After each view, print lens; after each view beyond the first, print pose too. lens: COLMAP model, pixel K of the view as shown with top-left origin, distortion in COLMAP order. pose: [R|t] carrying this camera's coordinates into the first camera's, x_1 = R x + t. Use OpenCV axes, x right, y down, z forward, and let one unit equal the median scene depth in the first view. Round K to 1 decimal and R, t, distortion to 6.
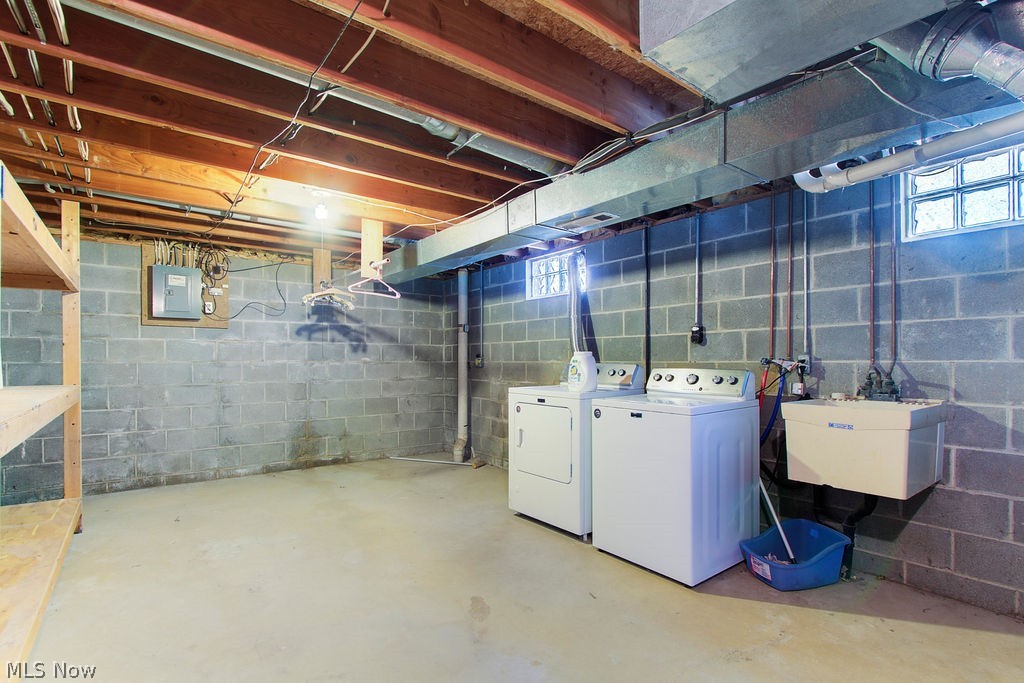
lens RADIAL K [[487.8, 0, 508.9], [0, 487.8, 362.9], [0, 0, 1]] dist [-0.003876, -0.000550]
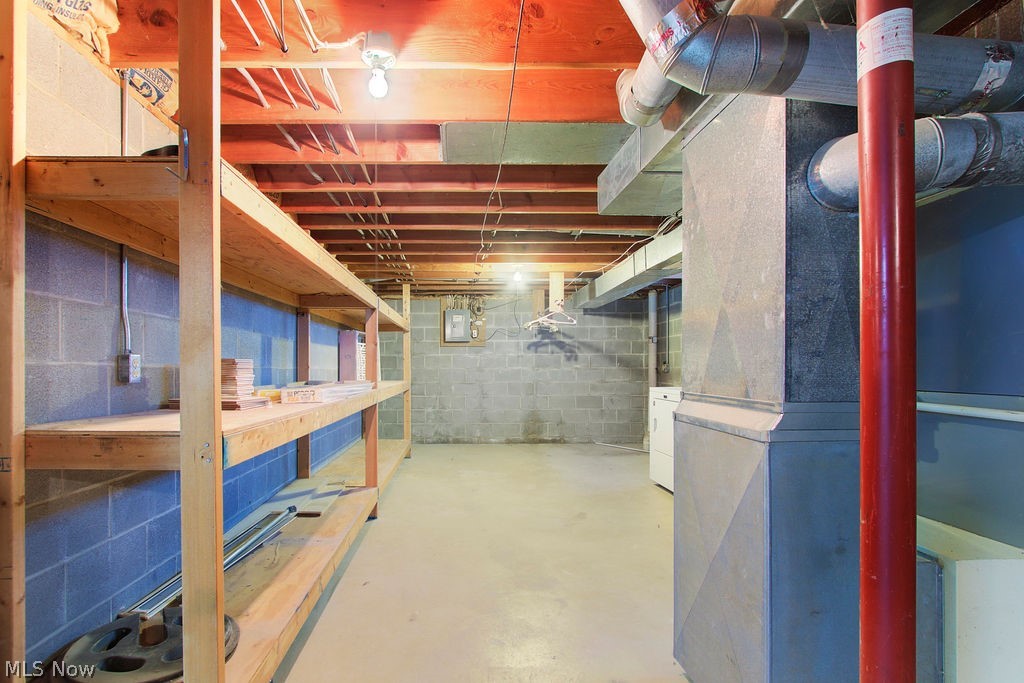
lens RADIAL K [[494.3, 0, 467.6], [0, 494.3, 369.3], [0, 0, 1]] dist [0.000484, 0.000044]
pose [[0.801415, -0.001012, -0.598108, 0.317379], [0.000491, 0.999999, -0.001034, 0.002532], [0.598109, 0.000535, 0.801415, -0.290000]]
